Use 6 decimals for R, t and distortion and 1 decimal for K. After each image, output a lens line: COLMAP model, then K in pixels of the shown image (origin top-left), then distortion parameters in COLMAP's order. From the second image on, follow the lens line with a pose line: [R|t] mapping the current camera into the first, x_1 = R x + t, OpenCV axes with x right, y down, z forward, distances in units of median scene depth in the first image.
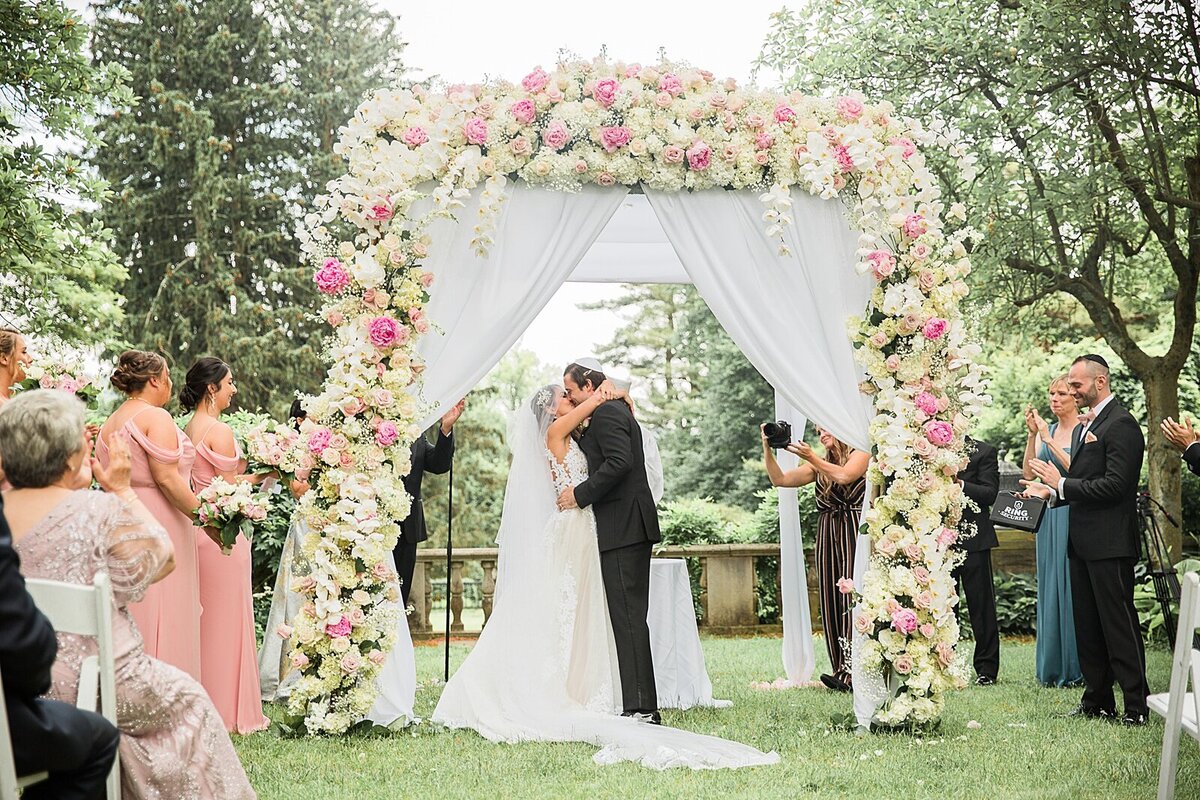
lens RADIAL K [[2050.1, 0, 599.9], [0, 2050.1, 368.2], [0, 0, 1]] dist [0.218916, 0.000000]
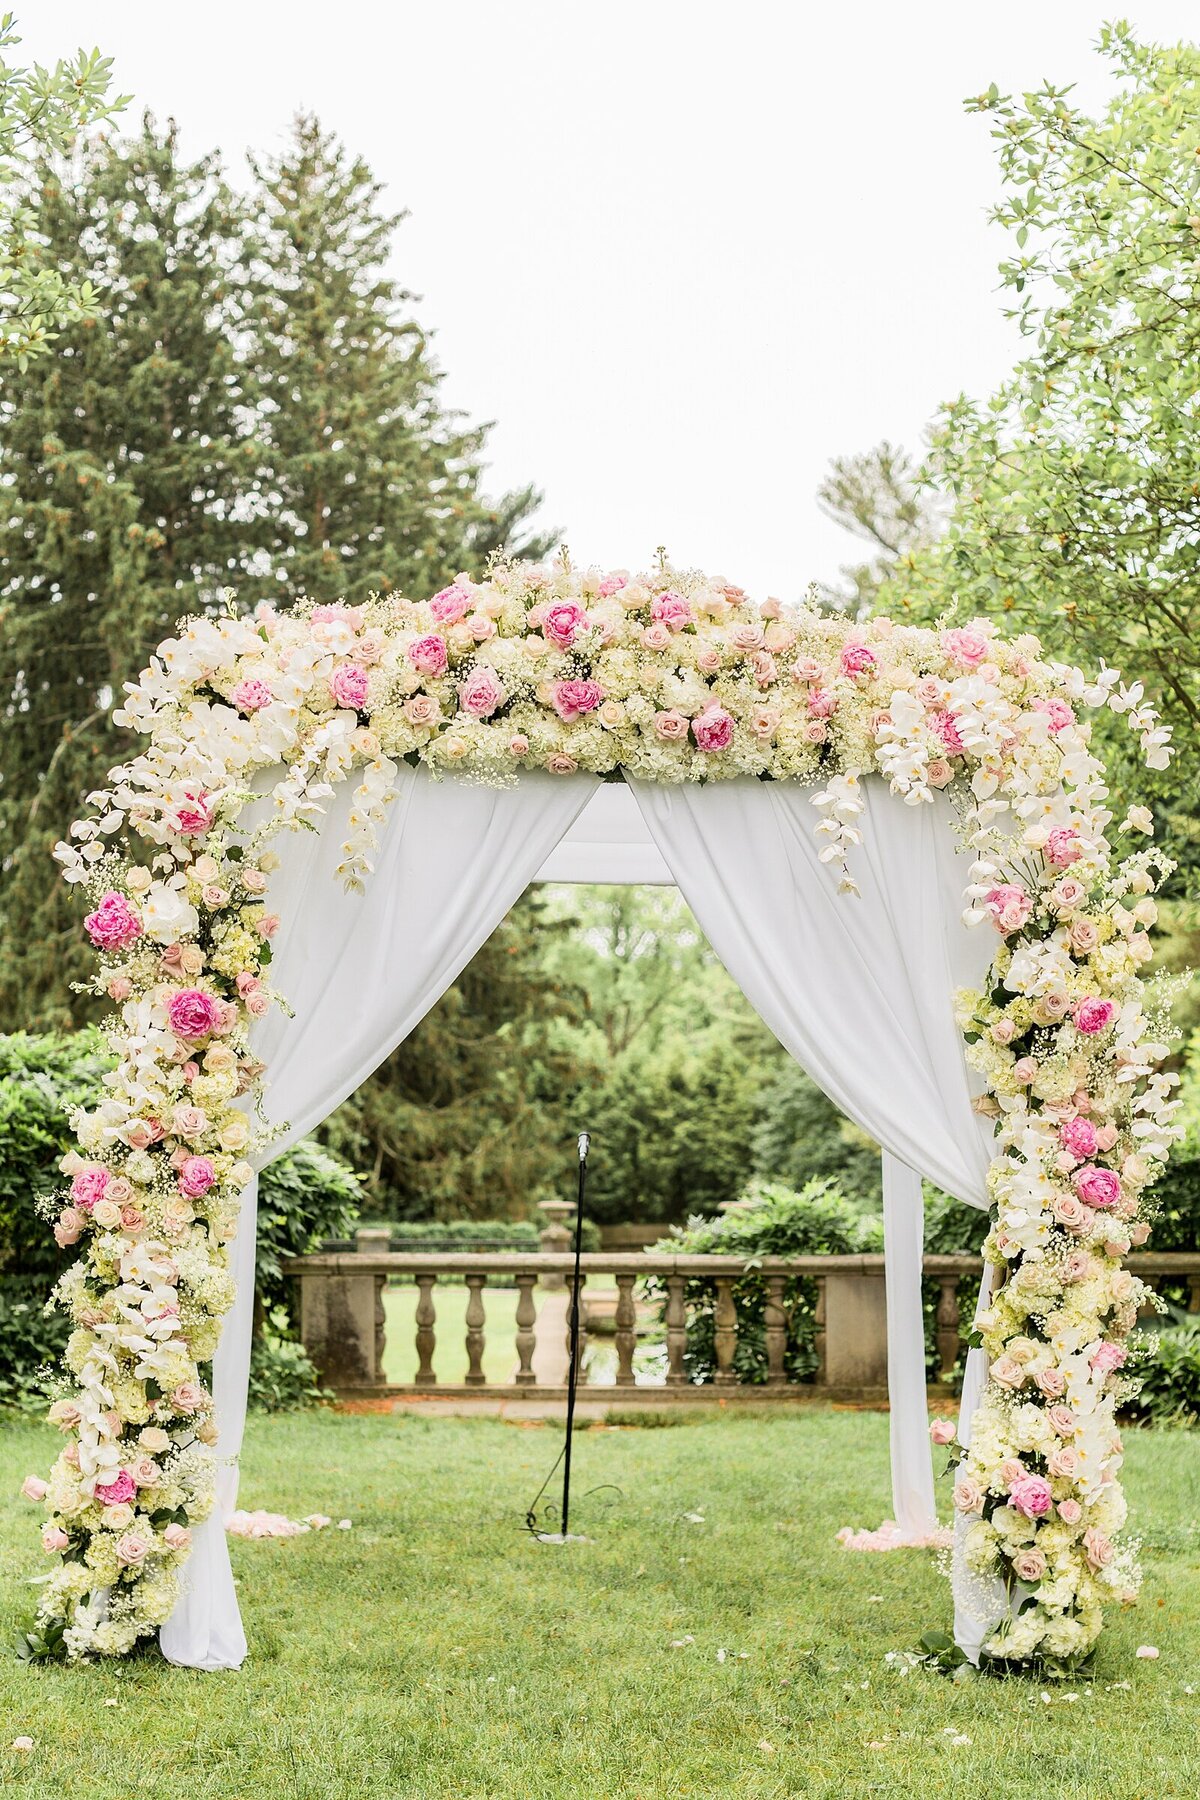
lens RADIAL K [[3253.5, 0, 590.1], [0, 3253.5, 910.1], [0, 0, 1]] dist [0.077133, 0.000000]
pose [[0.998434, 0.013253, -0.054357, 0.064679], [-0.012530, 0.999829, 0.013620, -0.061427], [0.054528, -0.012918, 0.998429, 0.025035]]
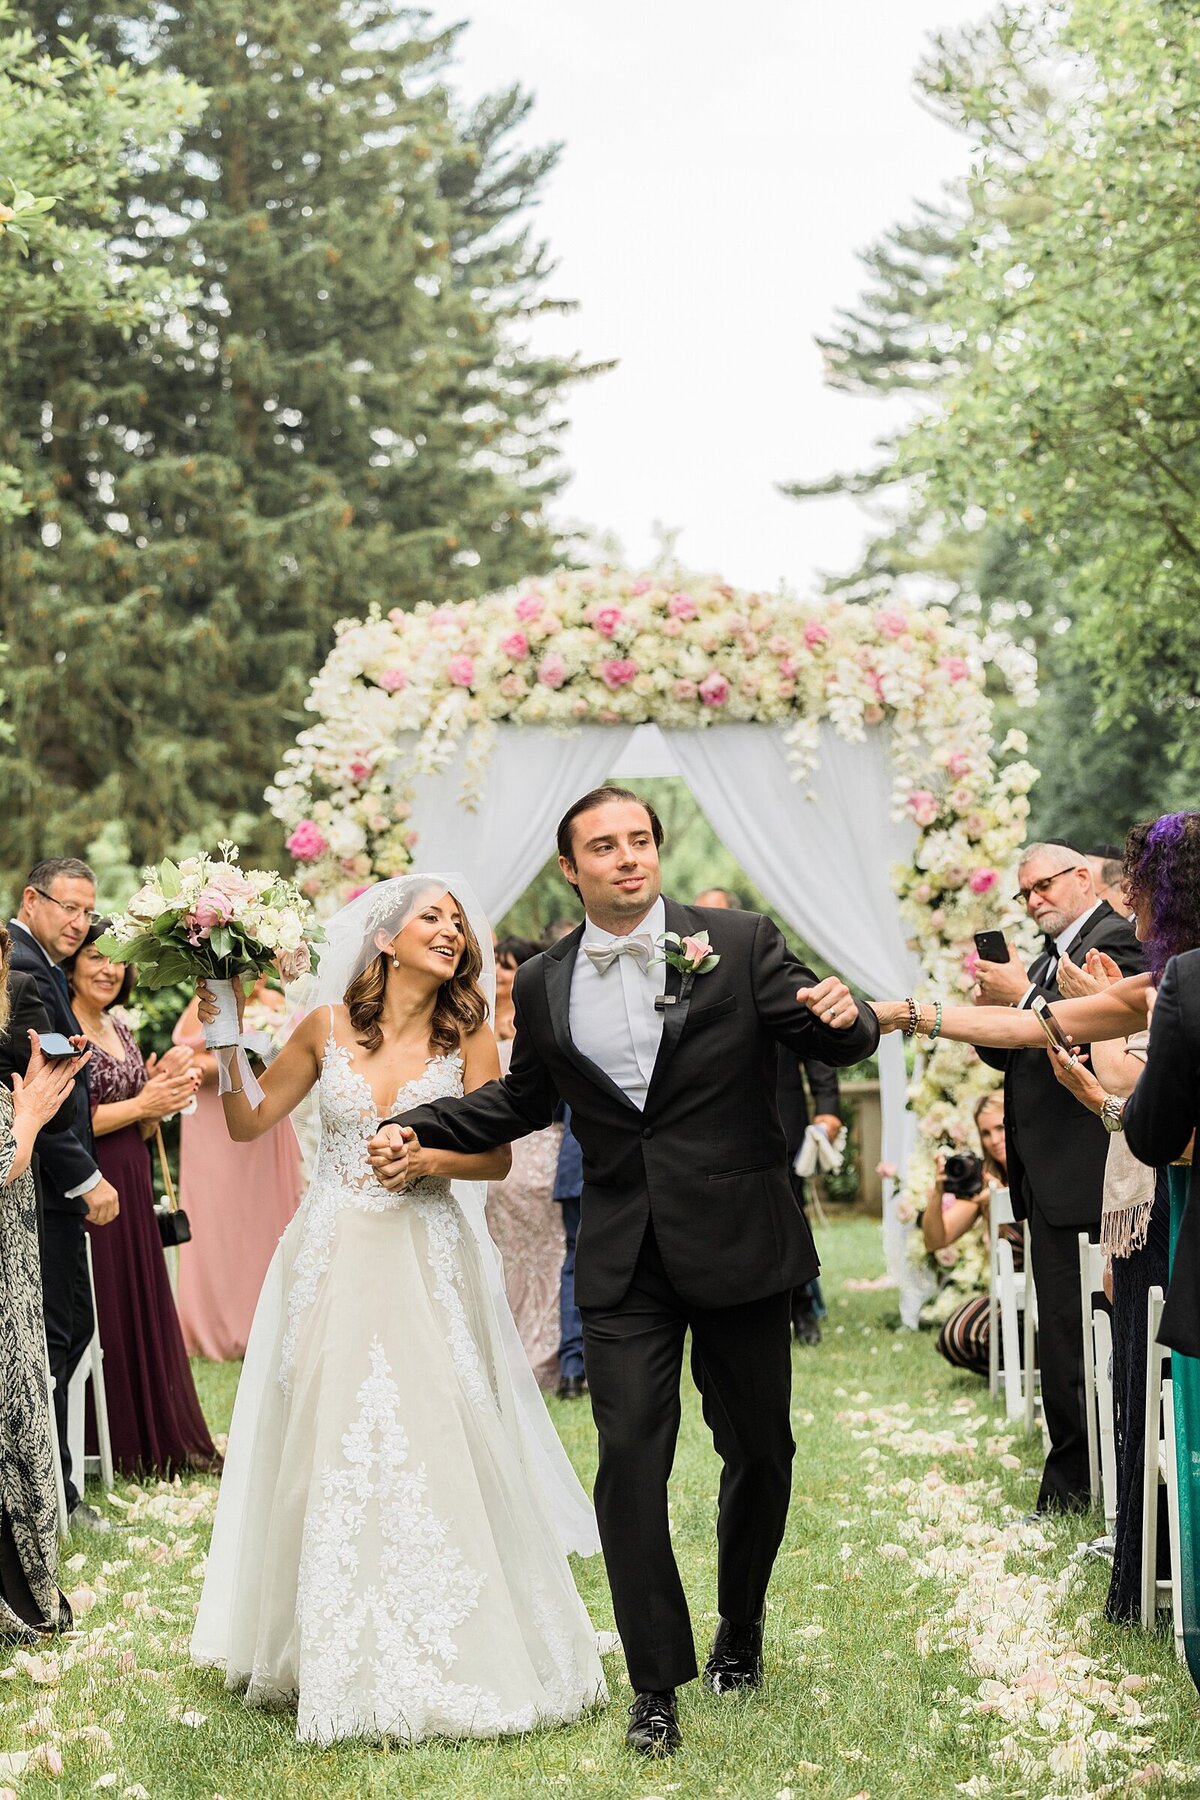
lens RADIAL K [[4904.0, 0, 595.4], [0, 4904.0, 899.6], [0, 0, 1]] dist [-0.005075, 0.000000]
pose [[0.998074, -0.018670, -0.059164, 0.119484], [0.022638, 0.997487, 0.067133, -0.155302], [0.057762, -0.068343, 0.995988, -1.103222]]
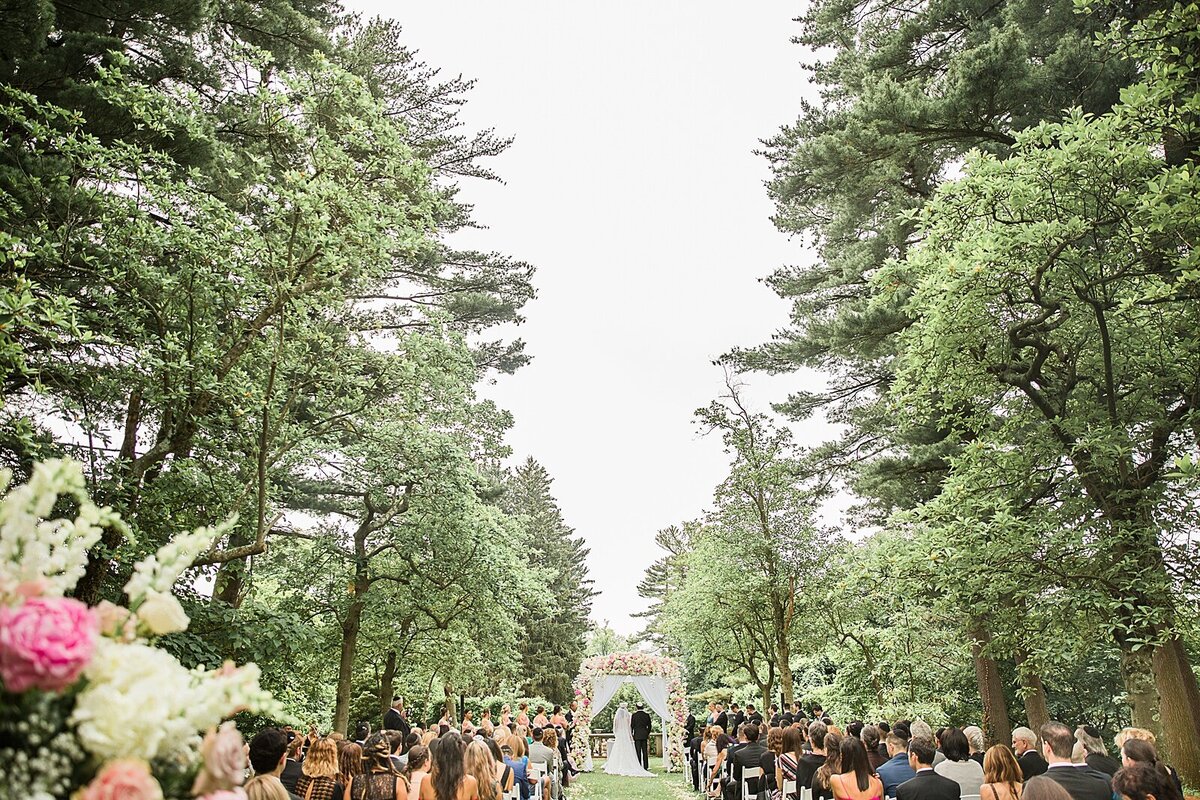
lens RADIAL K [[974.9, 0, 600.3], [0, 974.9, 402.0], [0, 0, 1]] dist [-0.008526, -0.001401]
pose [[0.999022, -0.009274, -0.043225, 0.063988], [-0.000561, 0.975009, -0.222165, -0.230971], [0.044205, 0.221972, 0.974051, -1.893979]]
